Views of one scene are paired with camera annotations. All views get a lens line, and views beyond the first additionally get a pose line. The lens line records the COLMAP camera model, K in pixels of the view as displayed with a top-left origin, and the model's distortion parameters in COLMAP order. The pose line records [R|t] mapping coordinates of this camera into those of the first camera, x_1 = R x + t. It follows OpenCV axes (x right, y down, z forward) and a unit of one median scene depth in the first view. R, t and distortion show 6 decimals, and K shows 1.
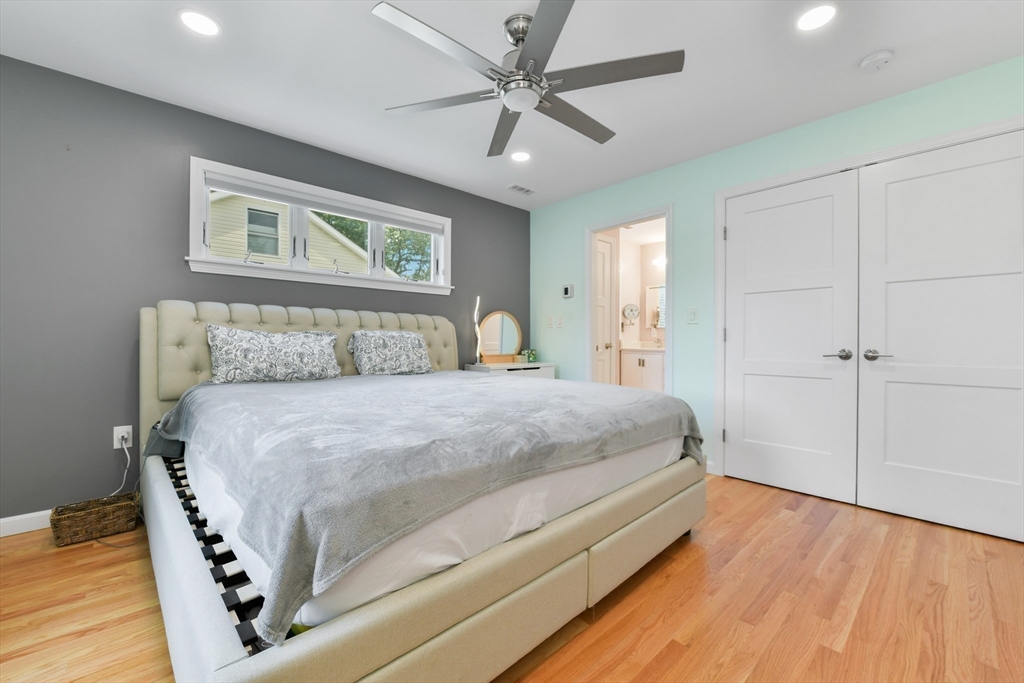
lens RADIAL K [[419.7, 0, 512.1], [0, 419.7, 341.2], [0, 0, 1]] dist [-0.006103, -0.000564]
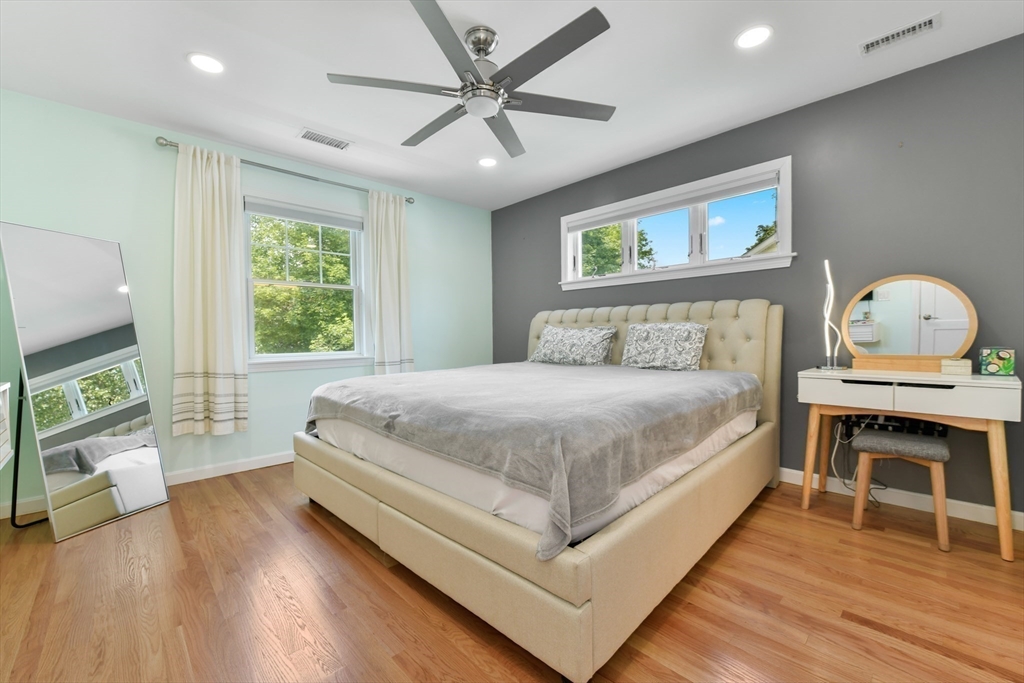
lens RADIAL K [[419.7, 0, 512.3], [0, 419.7, 346.9], [0, 0, 1]] dist [-0.006103, -0.000564]
pose [[0.015385, 0.023107, -0.999615, 0.761649], [0.011176, 0.999667, 0.023280, 0.004185], [0.999819, -0.011530, 0.015122, 0.737713]]
